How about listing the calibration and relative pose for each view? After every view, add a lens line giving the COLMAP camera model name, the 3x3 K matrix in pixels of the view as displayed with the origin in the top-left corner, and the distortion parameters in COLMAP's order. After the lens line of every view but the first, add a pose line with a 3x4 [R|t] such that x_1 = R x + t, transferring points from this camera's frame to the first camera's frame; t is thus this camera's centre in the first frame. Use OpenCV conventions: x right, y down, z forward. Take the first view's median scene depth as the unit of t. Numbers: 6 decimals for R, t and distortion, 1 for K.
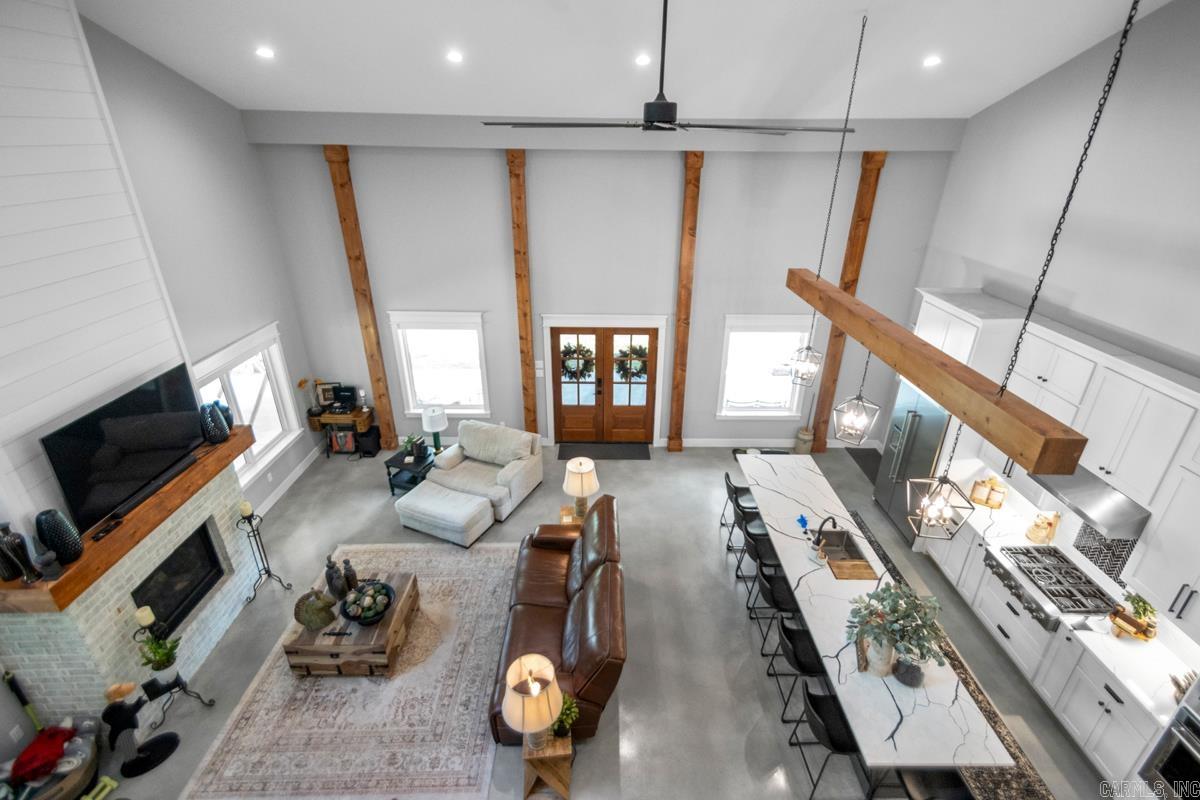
lens RADIAL K [[554.8, 0, 614.5], [0, 554.8, 394.8], [0, 0, 1]] dist [0.026048, -0.011997]
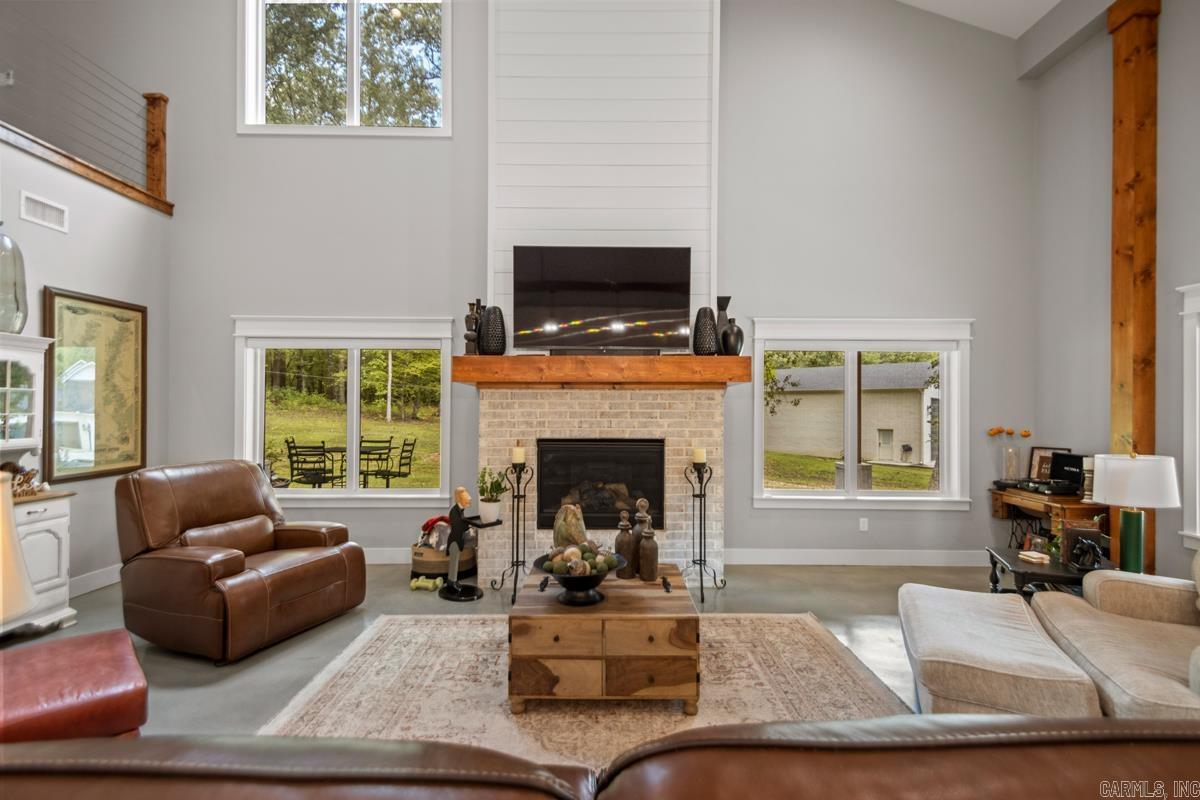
lens RADIAL K [[554.8, 0, 610.6], [0, 554.8, 404.9], [0, 0, 1]] dist [0.026048, -0.011997]
pose [[-0.009833, -0.010199, -0.999900, 0.067843], [-0.423520, 0.905872, -0.005075, 0.149603], [0.905833, 0.423428, -0.013227, 0.663644]]
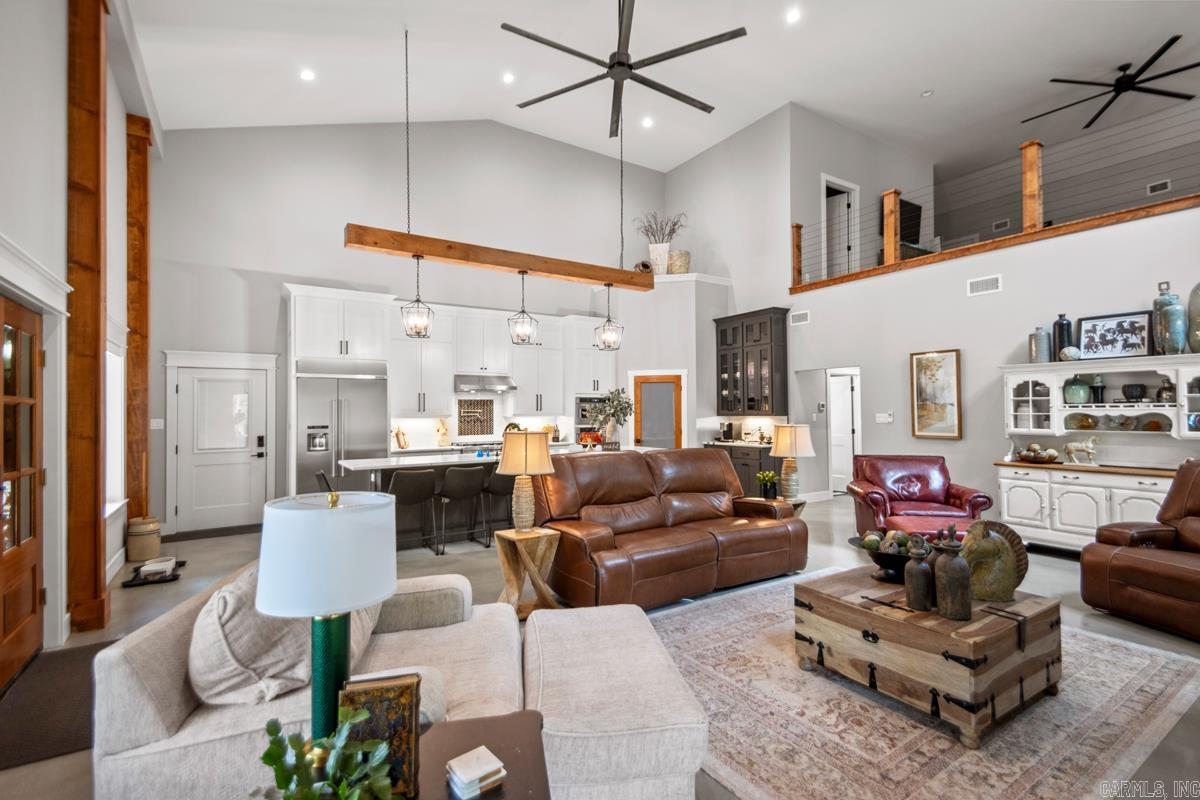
lens RADIAL K [[544.4, 0, 602.5], [0, 544.4, 402.1], [0, 0, 1]] dist [0.011860, 0.000158]
pose [[-0.528208, 0.010419, 0.849051, -0.533946], [0.357740, 0.909580, 0.211393, -0.009756], [-0.770077, 0.415399, -0.484174, 1.005018]]
